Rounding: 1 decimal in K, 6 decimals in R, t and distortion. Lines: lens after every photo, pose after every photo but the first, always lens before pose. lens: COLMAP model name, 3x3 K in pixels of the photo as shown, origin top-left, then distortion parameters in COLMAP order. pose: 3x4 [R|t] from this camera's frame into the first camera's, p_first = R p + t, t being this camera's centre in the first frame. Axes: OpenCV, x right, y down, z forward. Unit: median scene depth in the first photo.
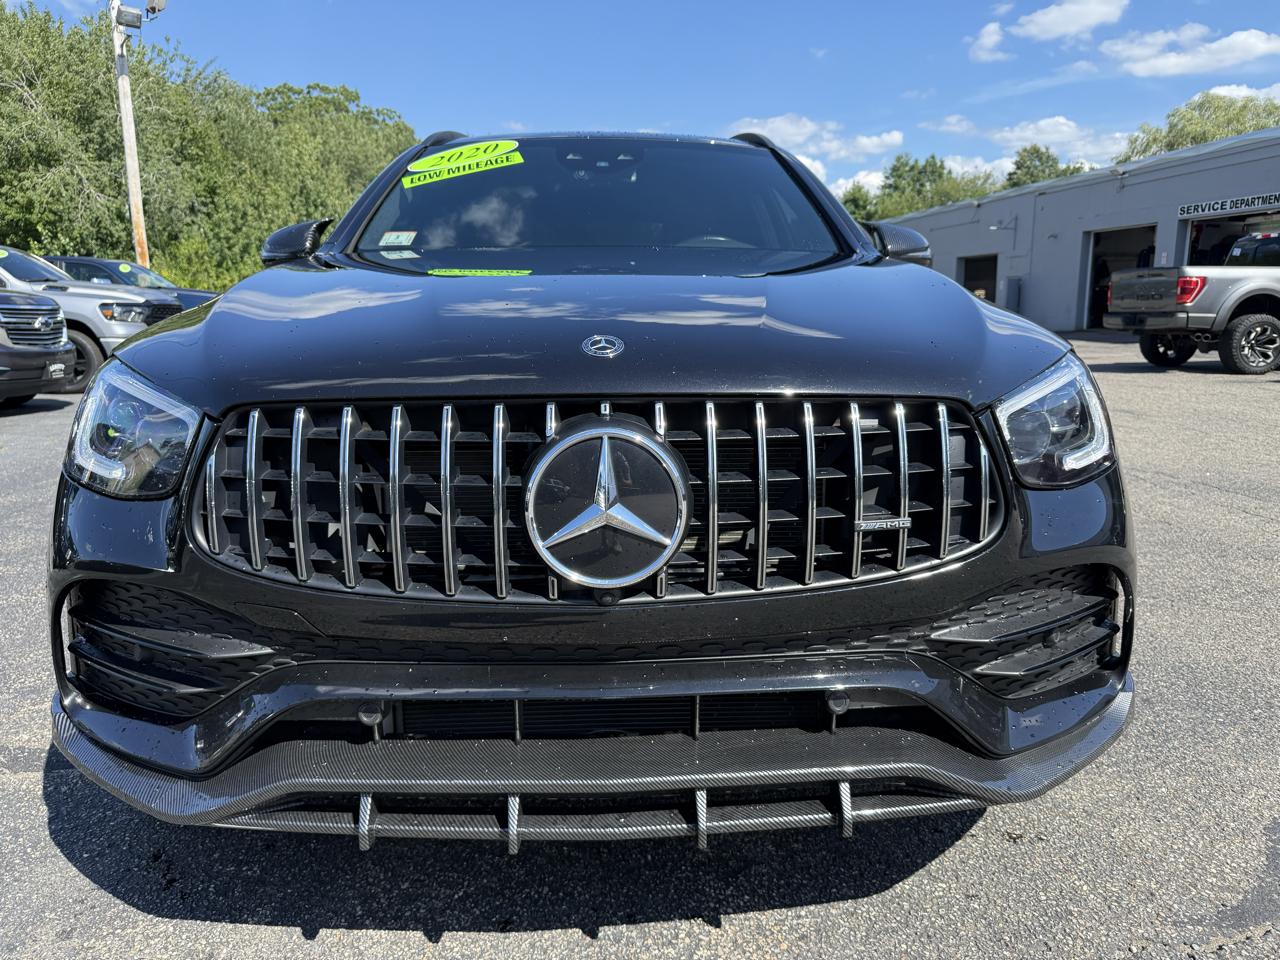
lens RADIAL K [[913.4, 0, 636.1], [0, 913.4, 481.2], [0, 0, 1]] dist [-0.002802, -0.005094]
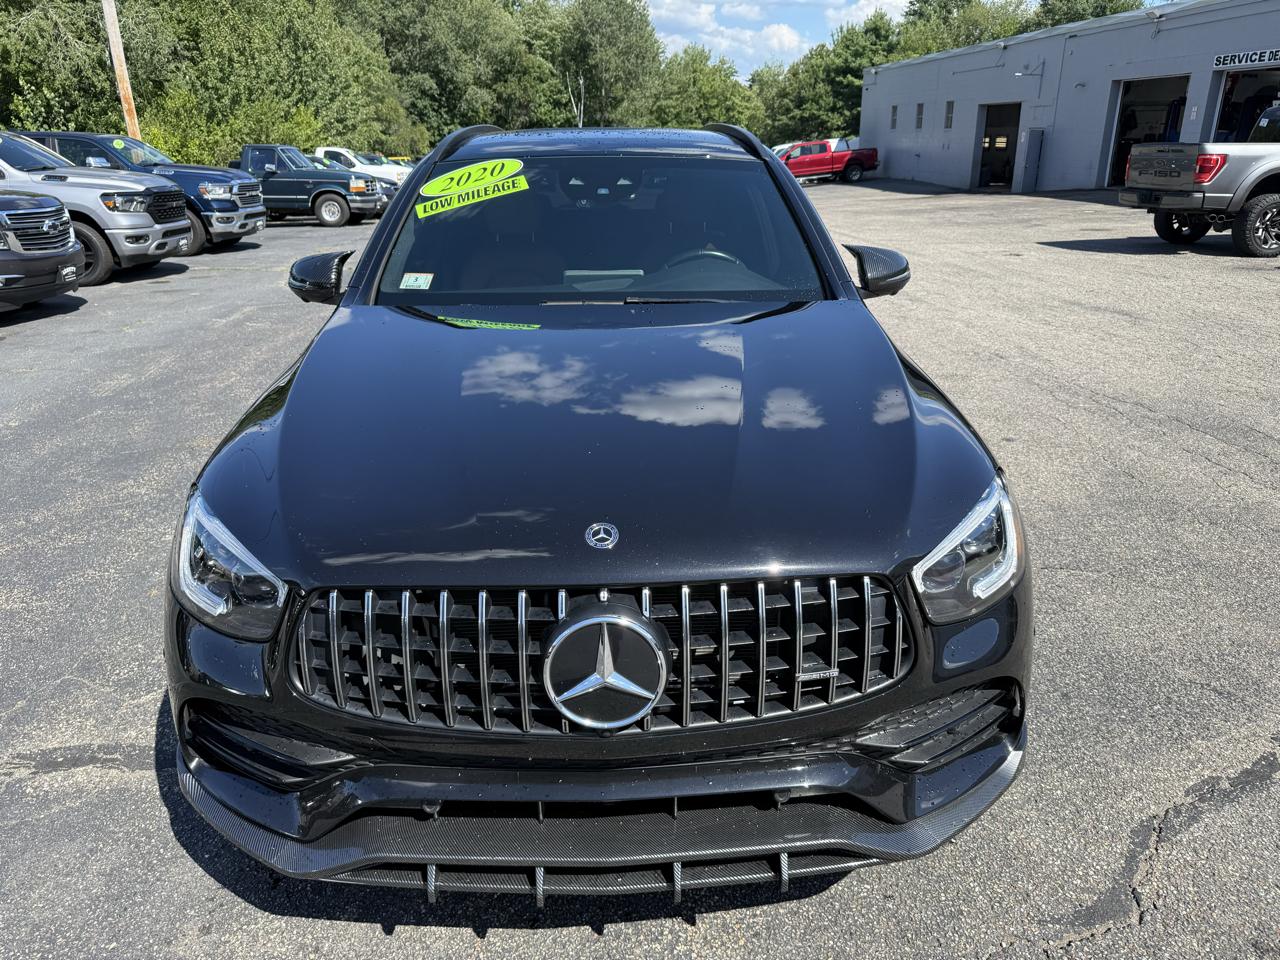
lens RADIAL K [[911.2, 0, 635.4], [0, 911.2, 487.5], [0, 0, 1]] dist [-0.001643, -0.002483]
pose [[0.999952, -0.002214, -0.009512, 0.016444], [0.003817, 0.985092, 0.171987, -0.315069], [0.008989, -0.172015, 0.985053, -0.171360]]
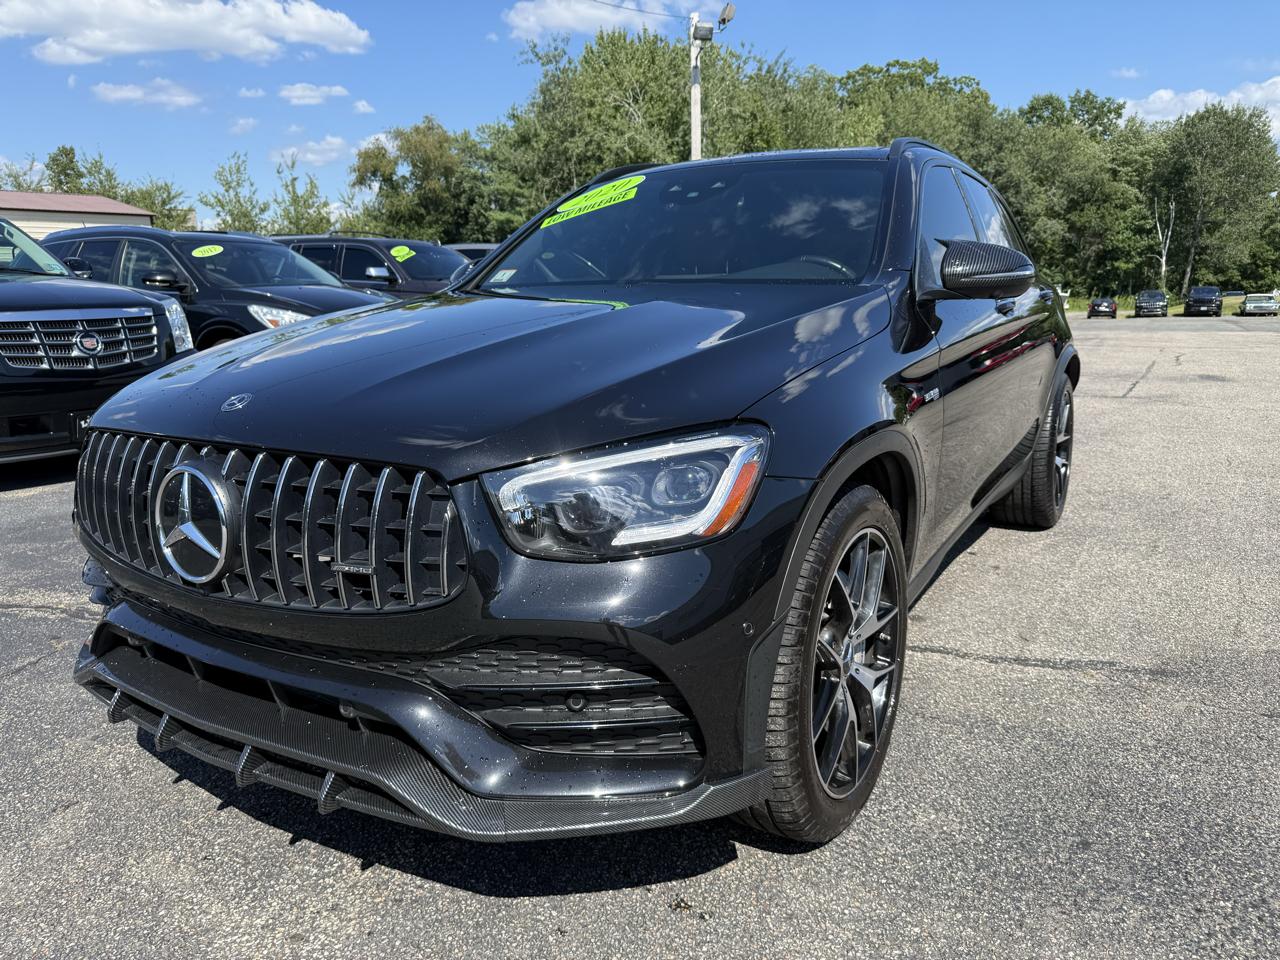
lens RADIAL K [[911.2, 0, 635.4], [0, 911.2, 487.5], [0, 0, 1]] dist [-0.001643, -0.002483]
pose [[0.826995, 0.110867, -0.551170, 0.869585], [-0.092115, 0.993835, 0.061695, -0.118125], [0.554612, -0.000251, 0.832109, 0.149034]]
